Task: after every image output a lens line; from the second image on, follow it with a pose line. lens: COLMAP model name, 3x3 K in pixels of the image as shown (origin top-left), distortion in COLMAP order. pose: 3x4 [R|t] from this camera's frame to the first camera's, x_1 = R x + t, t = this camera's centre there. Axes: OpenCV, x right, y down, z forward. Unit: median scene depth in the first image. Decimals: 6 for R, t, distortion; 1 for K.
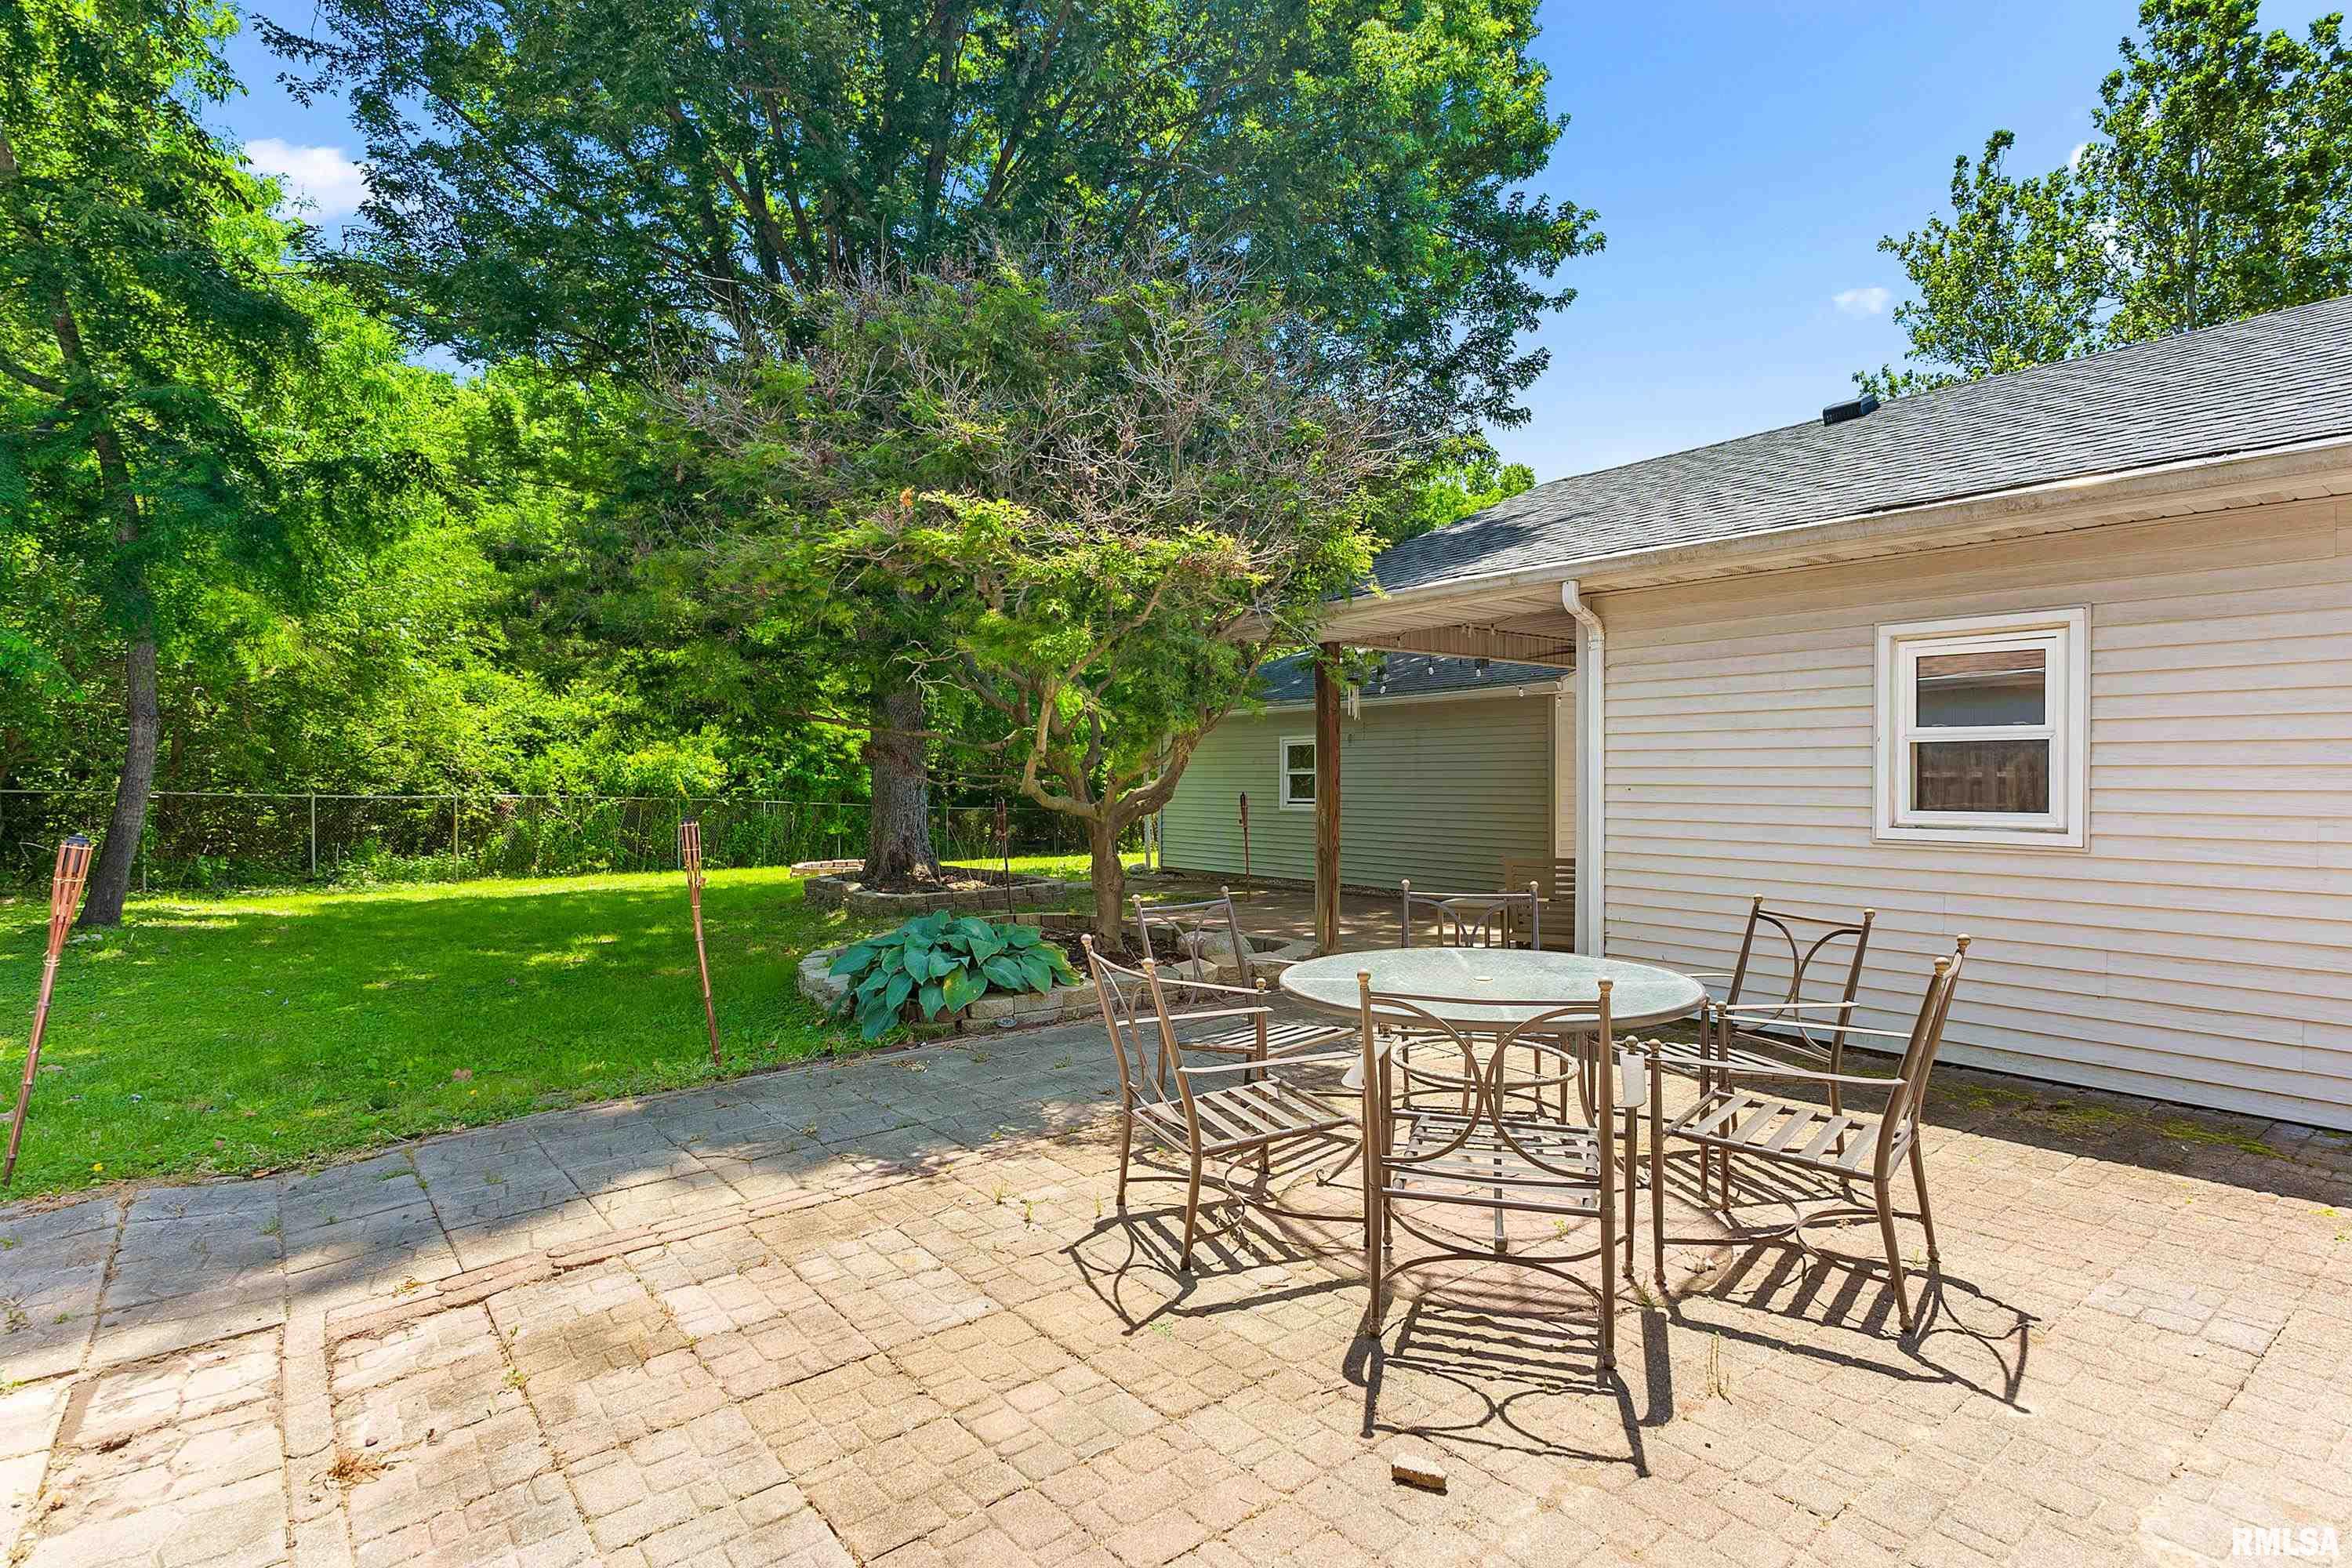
lens RADIAL K [[1178.9, 0, 1193.2], [0, 1178.9, 778.1], [0, 0, 1]] dist [-0.002227, -0.000970]
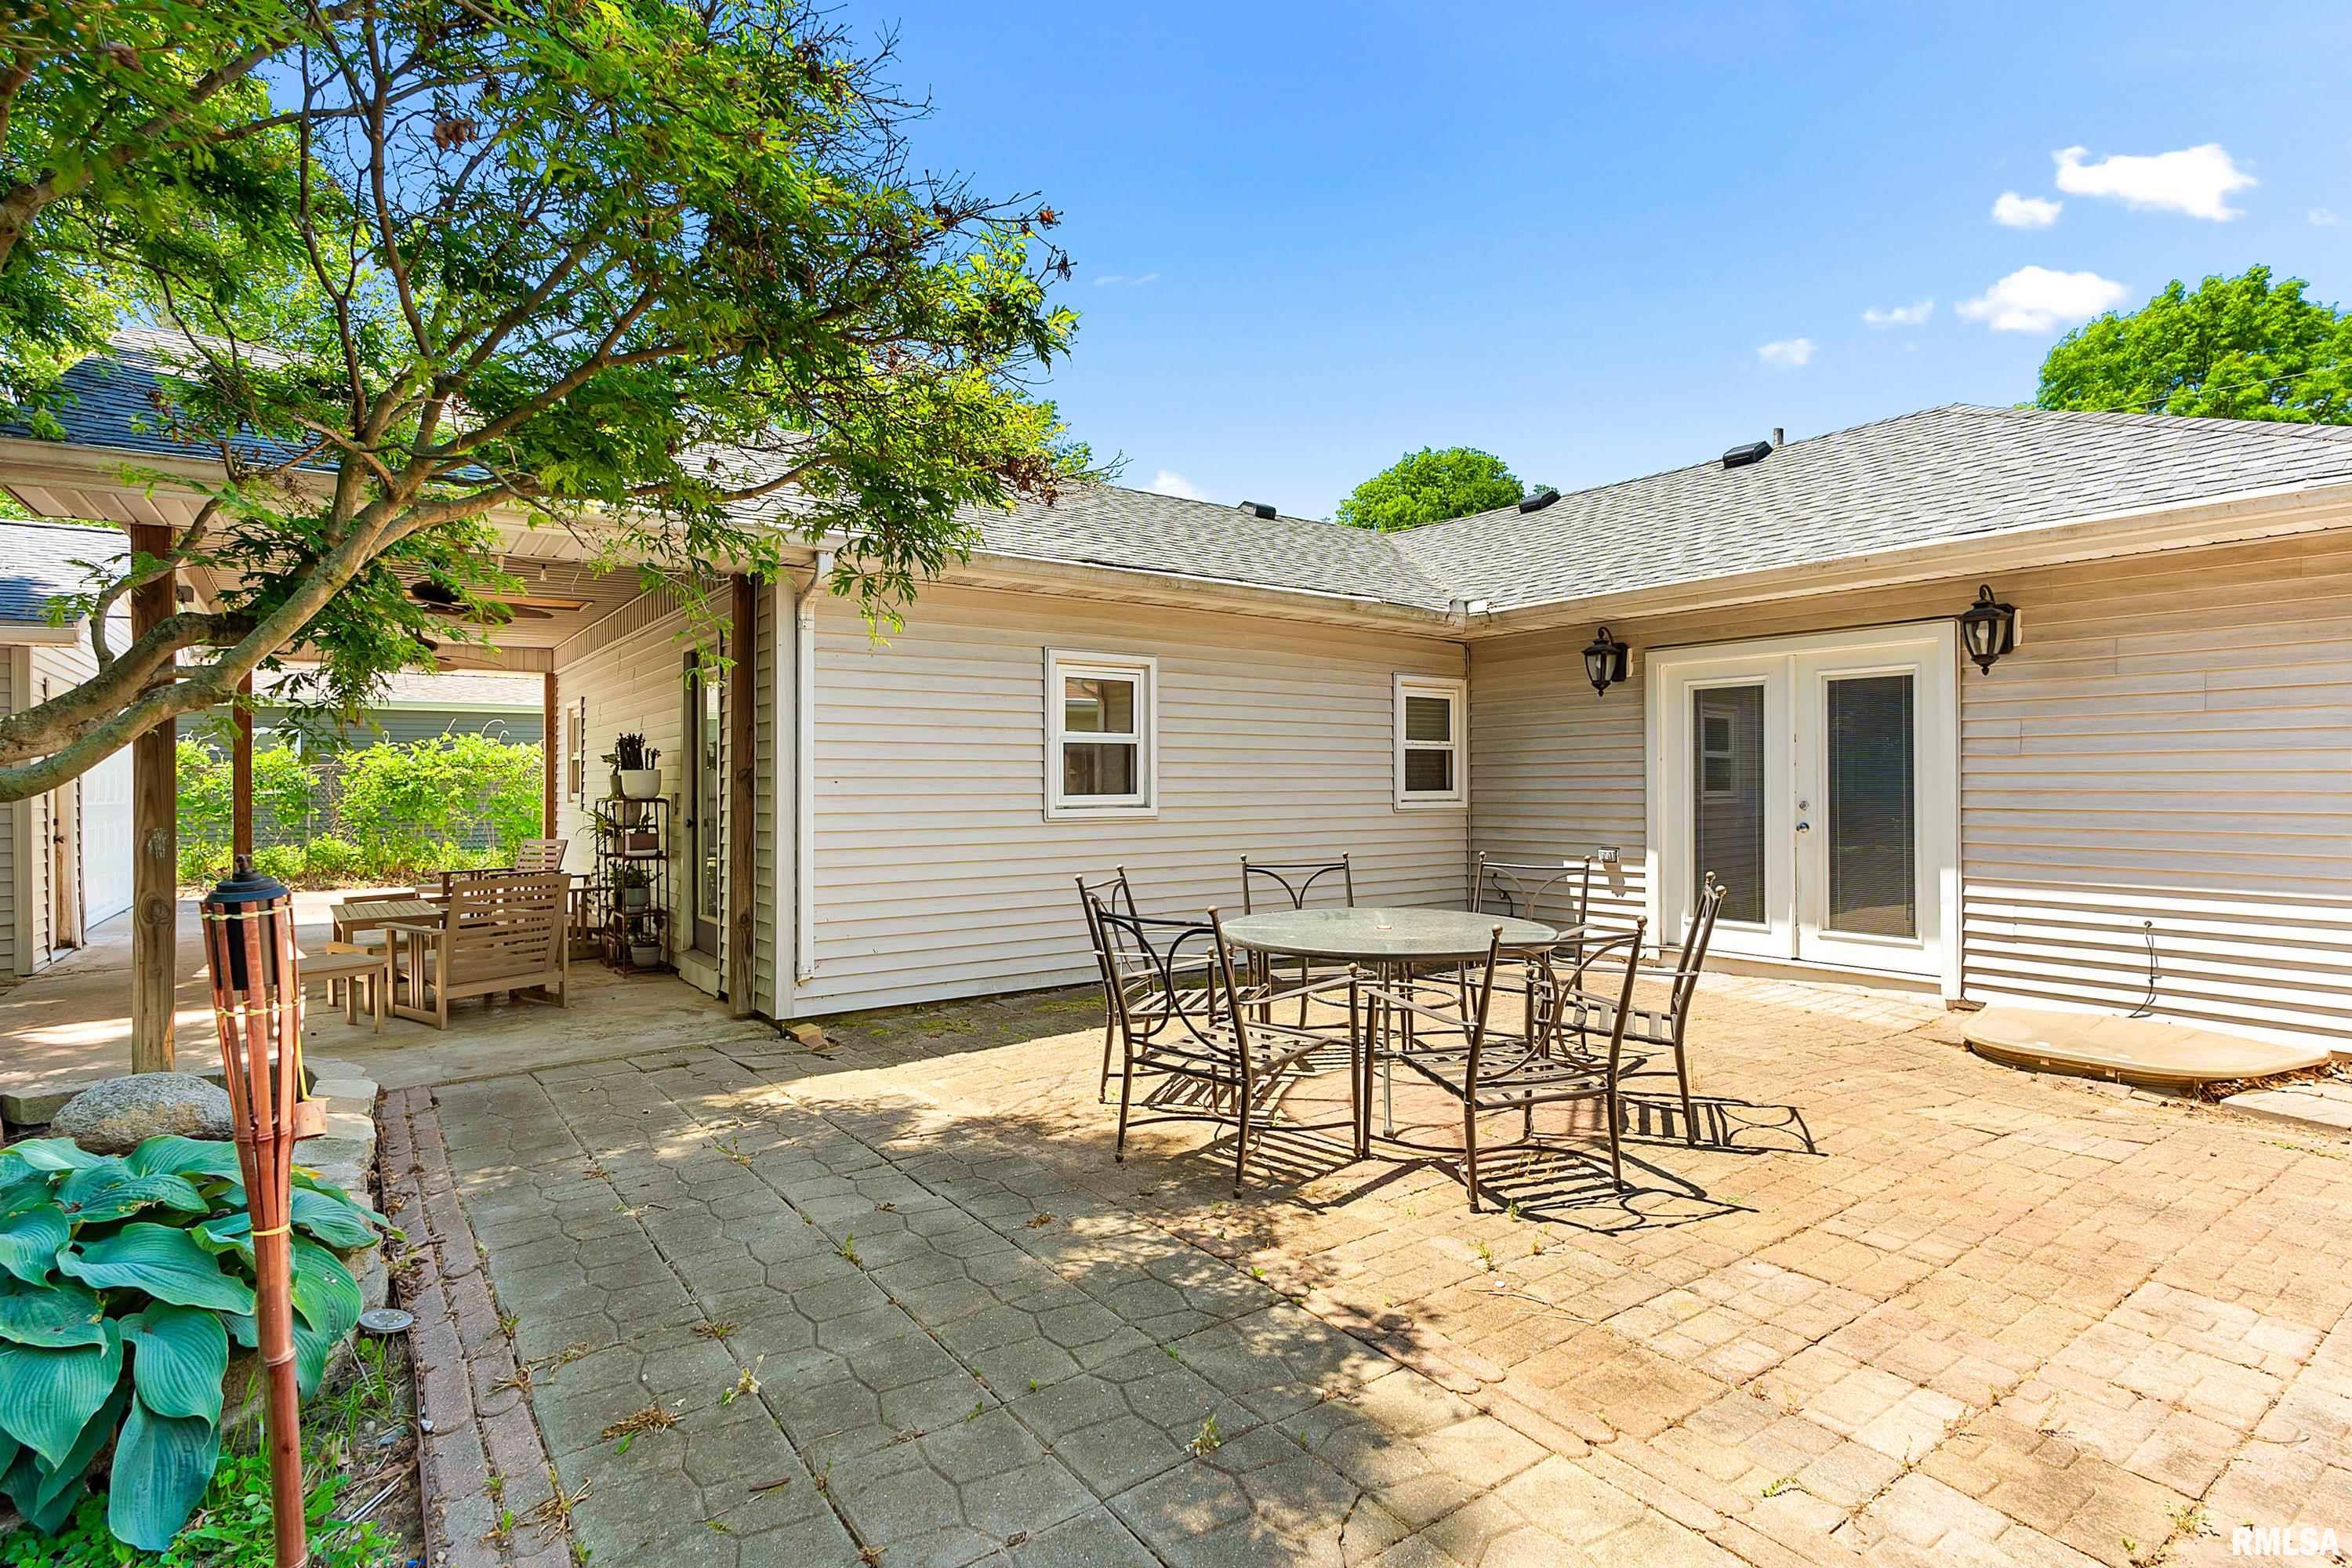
lens RADIAL K [[1178.9, 0, 1193.2], [0, 1178.9, 778.1], [0, 0, 1]] dist [-0.002227, -0.000970]
pose [[0.040266, 0.001831, 0.999187, -0.912416], [0.008500, 0.999962, -0.002175, 0.016896], [-0.999153, 0.008581, 0.040249, 1.077430]]
